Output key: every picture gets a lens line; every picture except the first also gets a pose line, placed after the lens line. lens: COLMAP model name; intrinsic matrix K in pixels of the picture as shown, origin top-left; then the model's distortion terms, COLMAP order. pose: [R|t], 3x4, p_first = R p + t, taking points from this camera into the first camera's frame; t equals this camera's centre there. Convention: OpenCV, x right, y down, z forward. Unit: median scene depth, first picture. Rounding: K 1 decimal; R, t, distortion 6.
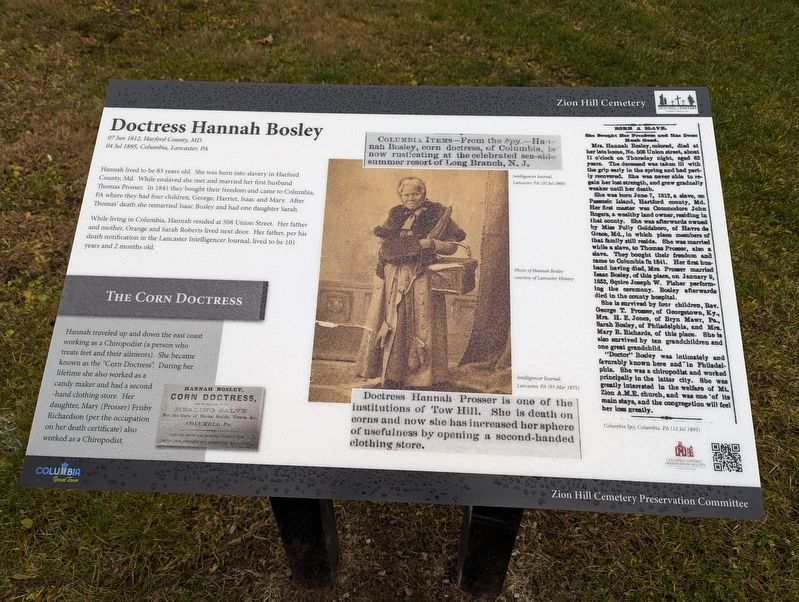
lens RADIAL K [[549.0, 0, 394.6], [0, 549.0, 290.8], [0, 0, 1]] dist [0.038079, -0.028336]
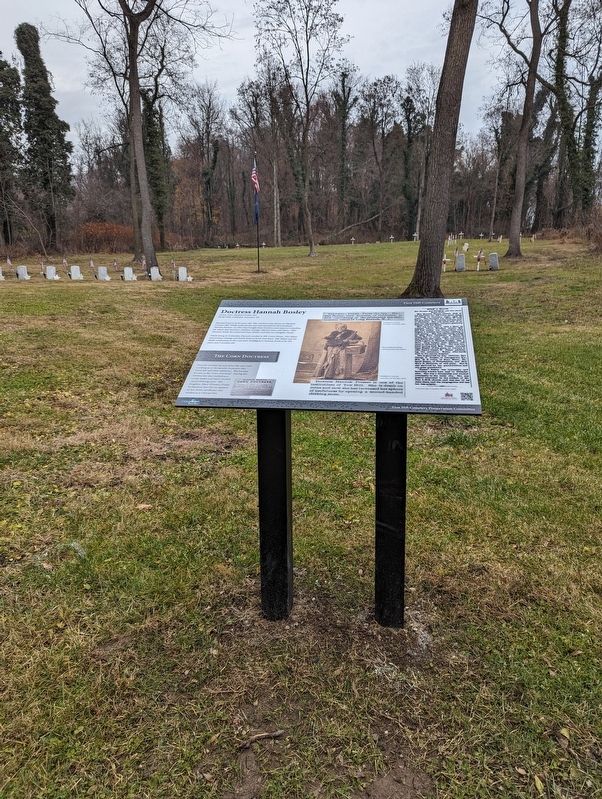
lens RADIAL K [[549.0, 0, 298.3], [0, 549.0, 402.1], [0, 0, 1]] dist [0.038079, -0.028336]
pose [[0.992449, 0.018036, -0.121325, 0.151366], [-0.077477, 0.859009, -0.506064, 1.404219], [0.095092, 0.511643, 0.853920, -0.956422]]
